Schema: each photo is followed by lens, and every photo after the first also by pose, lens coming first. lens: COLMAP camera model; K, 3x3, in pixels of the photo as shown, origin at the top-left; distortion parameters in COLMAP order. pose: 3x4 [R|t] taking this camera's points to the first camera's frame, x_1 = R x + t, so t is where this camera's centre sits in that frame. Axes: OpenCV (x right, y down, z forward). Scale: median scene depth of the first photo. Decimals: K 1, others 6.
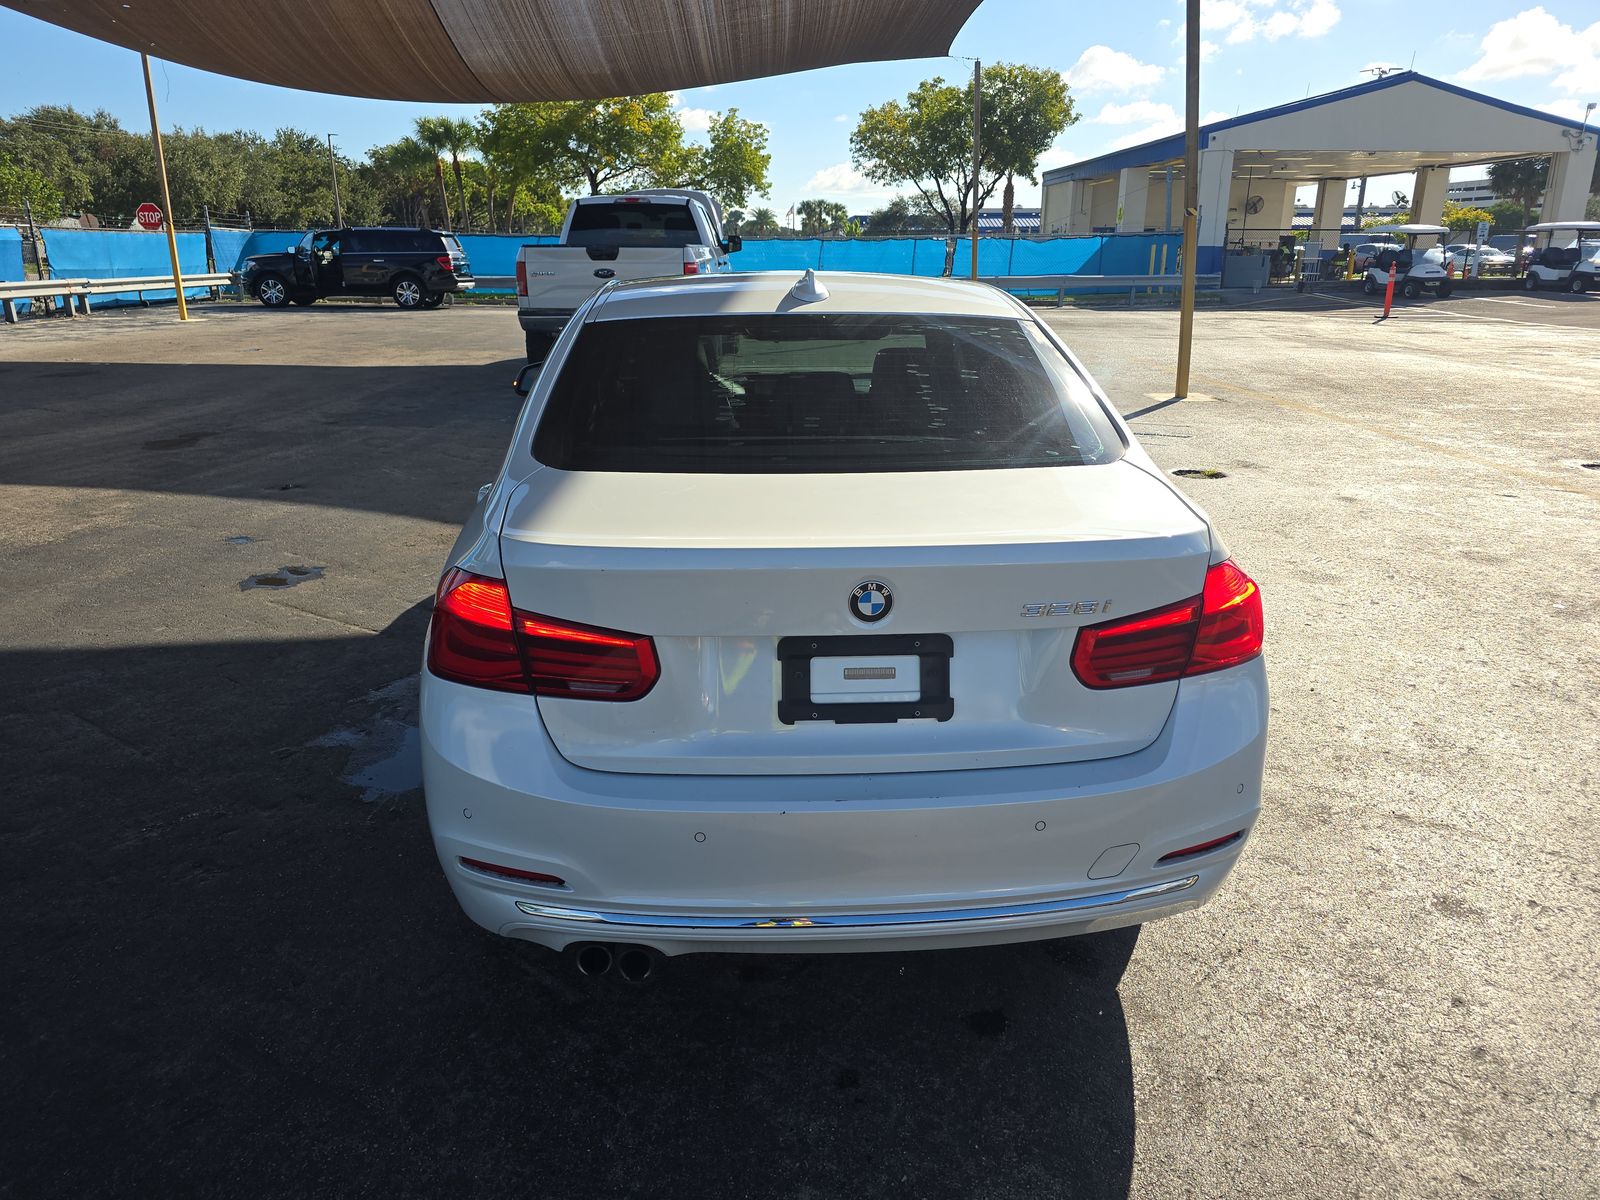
lens RADIAL K [[1078.0, 0, 797.2], [0, 1078.0, 602.6], [0, 0, 1]] dist [0.042034, -0.045853]
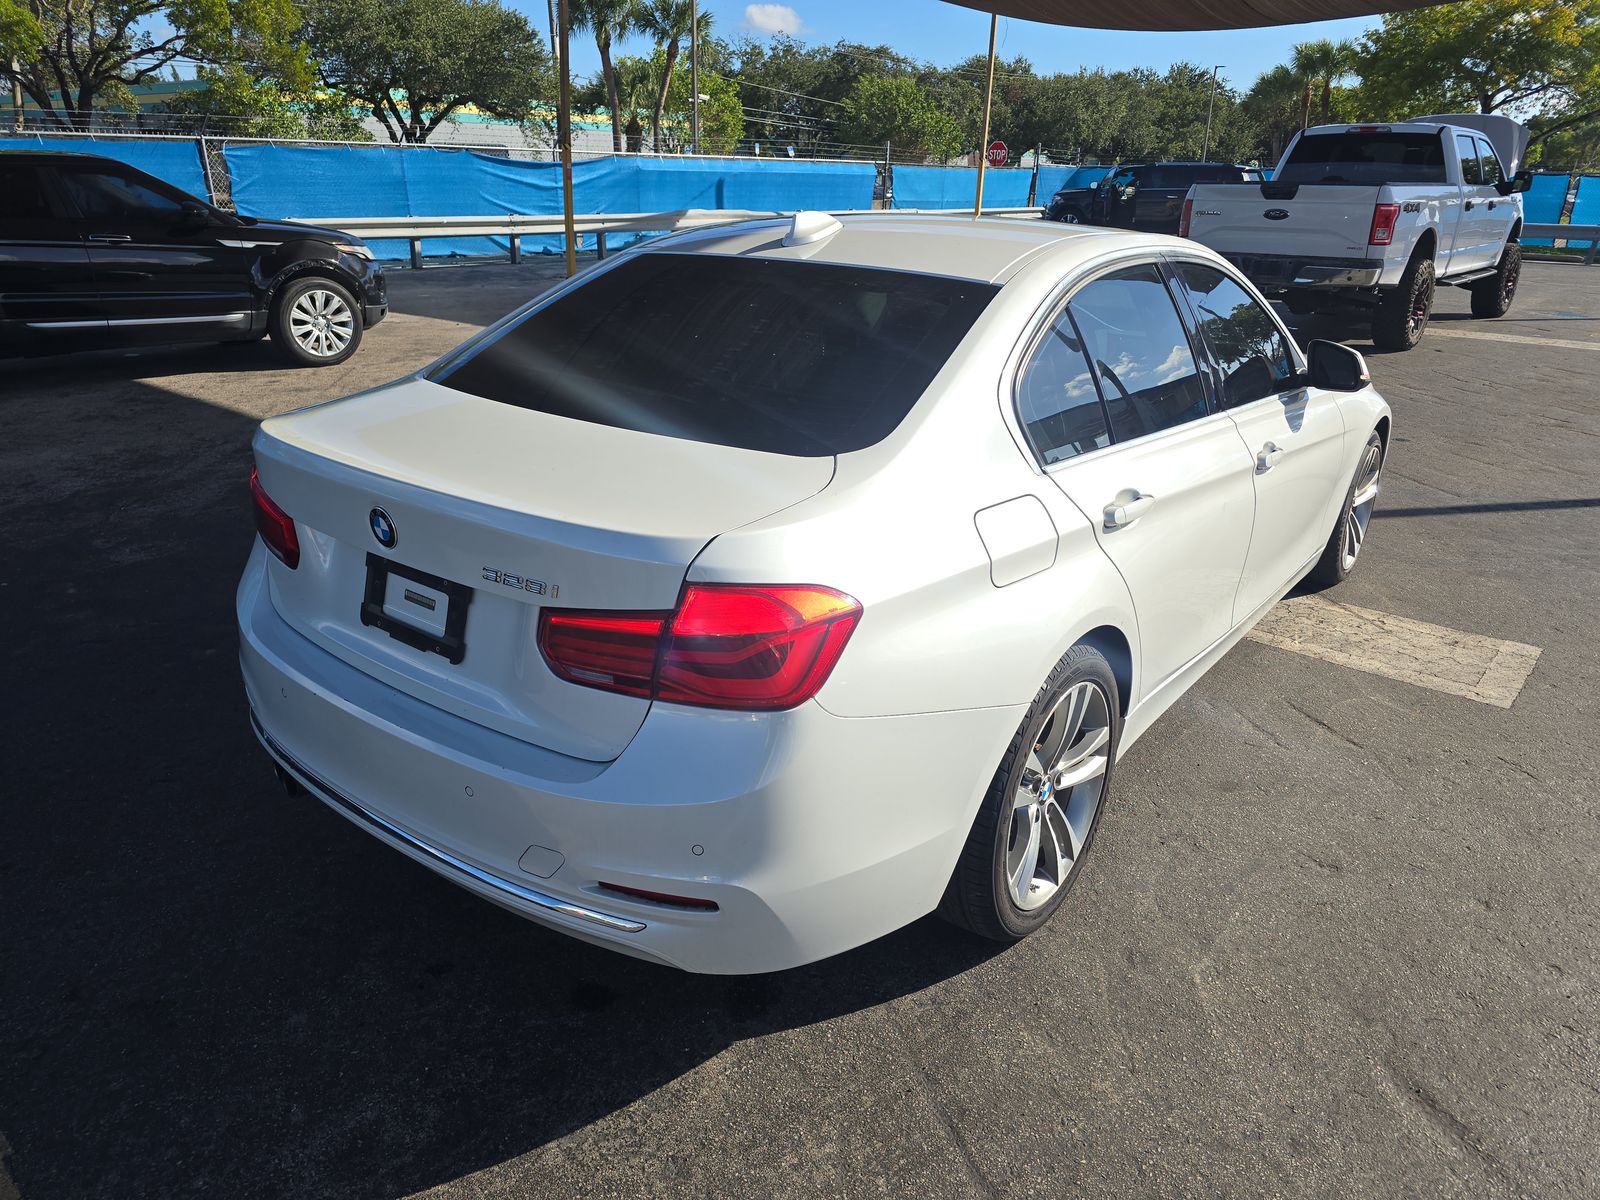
lens RADIAL K [[1100.1, 0, 796.0], [0, 1100.1, 600.3], [0, 0, 1]] dist [0.003470, -0.017217]
pose [[0.734340, 0.246005, -0.632635, 0.055015], [-0.215792, 0.968271, 0.126037, -0.008068], [0.643567, 0.043964, 0.764126, 0.022311]]
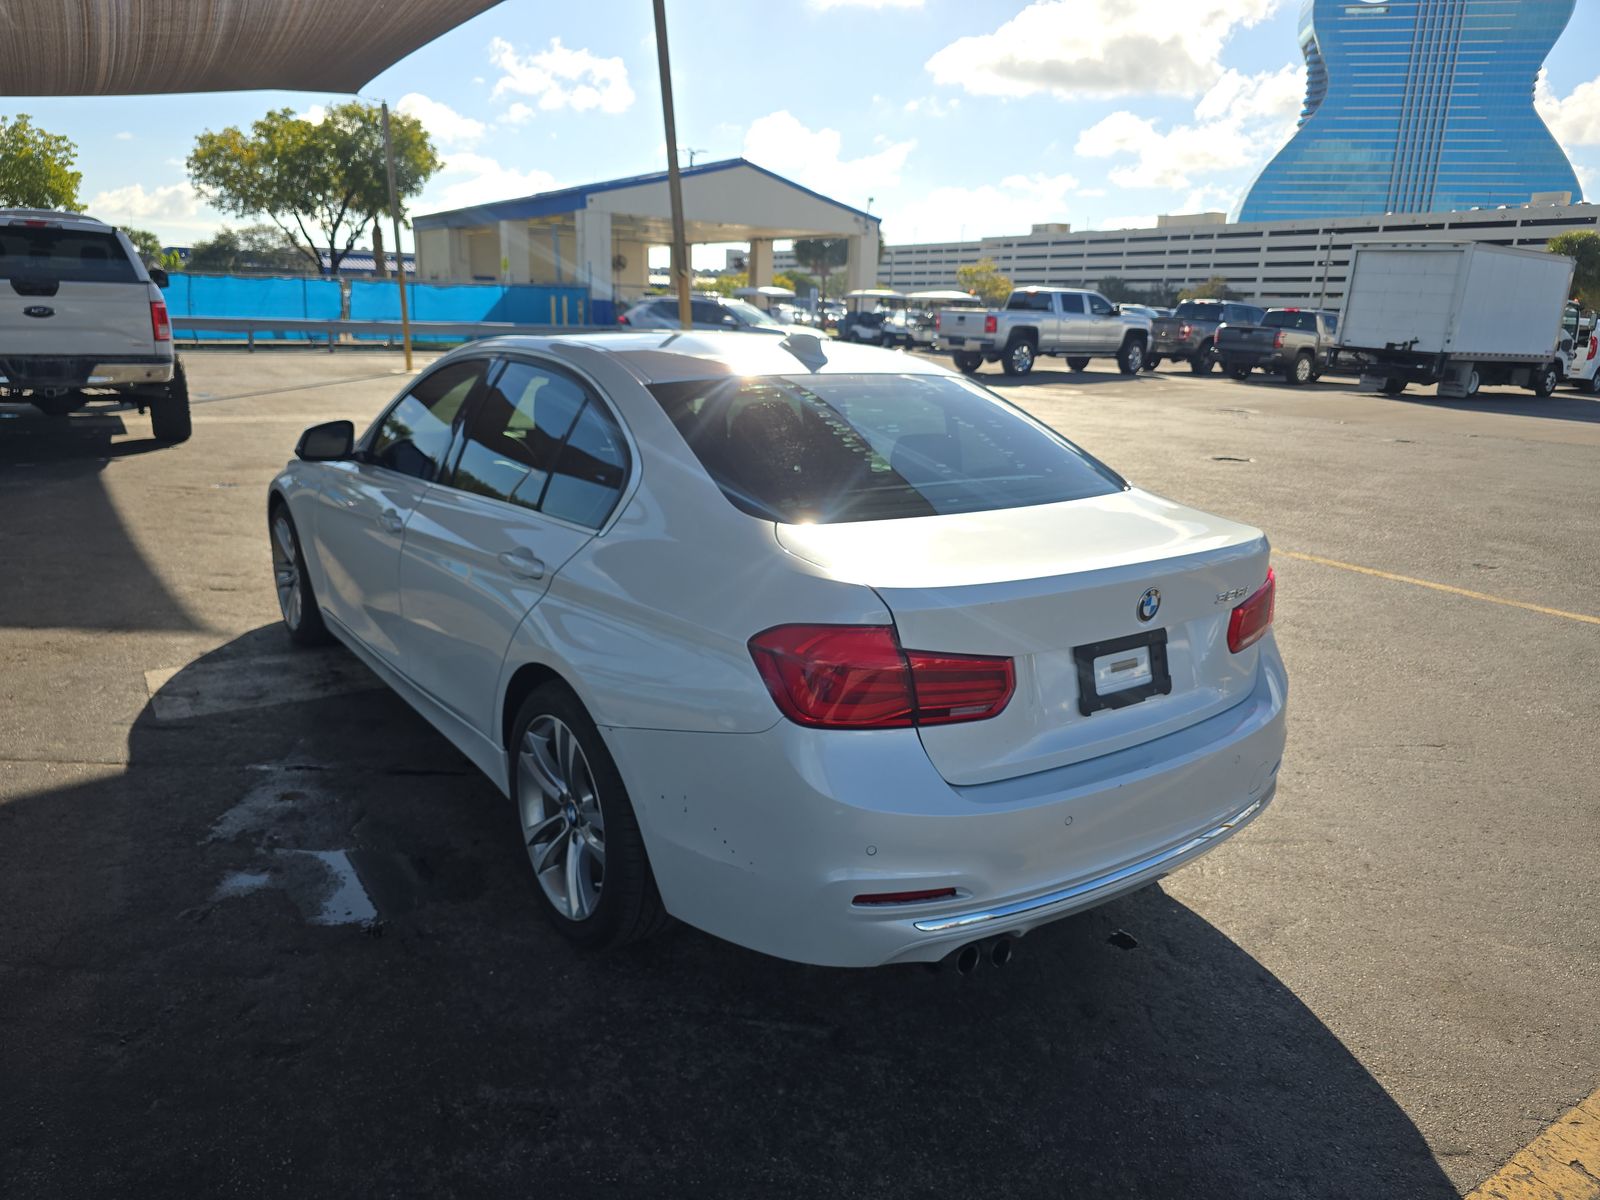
lens RADIAL K [[1100.1, 0, 796.0], [0, 1100.1, 600.3], [0, 0, 1]] dist [0.003470, -0.017217]
pose [[0.838894, -0.108591, 0.533352, -0.049996], [0.132166, 0.991209, -0.006070, -0.002756], [-0.528004, 0.075583, 0.845872, 0.006237]]
